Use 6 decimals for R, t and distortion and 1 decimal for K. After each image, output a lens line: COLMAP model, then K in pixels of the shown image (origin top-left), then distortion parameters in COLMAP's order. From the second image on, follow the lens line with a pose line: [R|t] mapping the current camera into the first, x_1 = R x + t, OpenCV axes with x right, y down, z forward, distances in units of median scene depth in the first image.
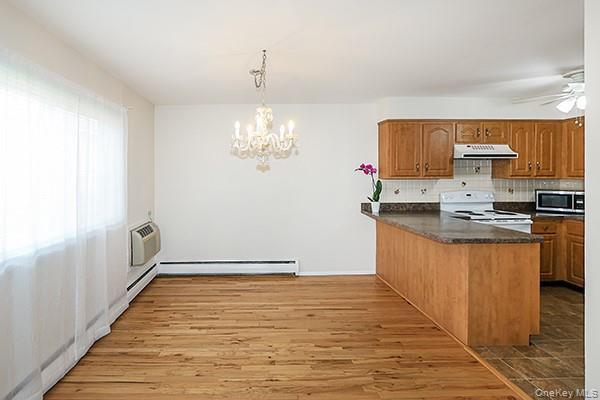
lens RADIAL K [[282.0, 0, 273.7], [0, 282.0, 181.7], [0, 0, 1]] dist [-0.011735, 0.001315]
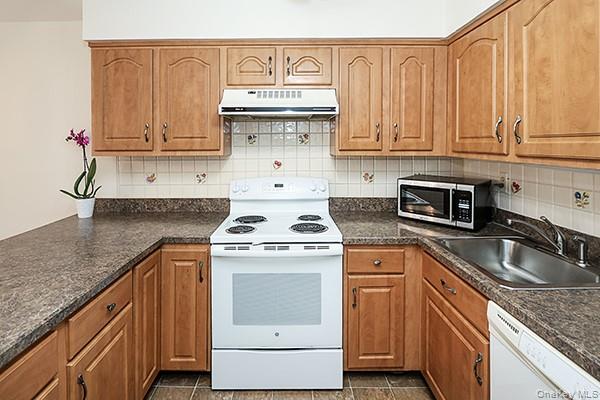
lens RADIAL K [[294.3, 0, 285.4], [0, 294.3, 146.3], [0, 0, 1]] dist [-0.012394, 0.001189]
pose [[0.999247, 0.000331, -0.038796, 0.777300], [-0.001044, 0.999831, -0.018357, -0.018425], [0.038783, 0.018384, 0.999079, 0.465786]]
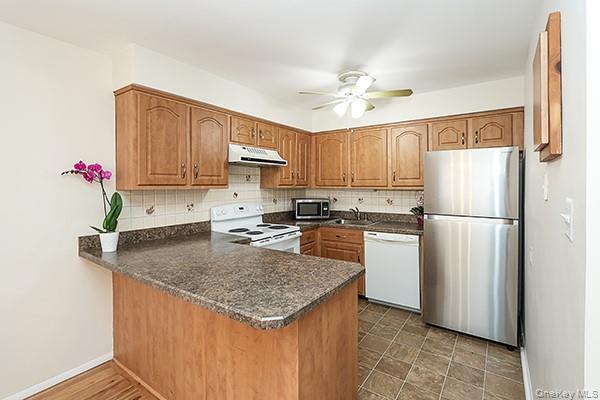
lens RADIAL K [[282.0, 0, 304.9], [0, 282.0, 183.8], [0, 0, 1]] dist [-0.011735, 0.001315]
pose [[0.596496, 0.004664, 0.802602, 0.156436], [0.014669, 0.999753, -0.016712, -0.008502], [-0.802482, 0.021742, 0.596280, 0.385194]]
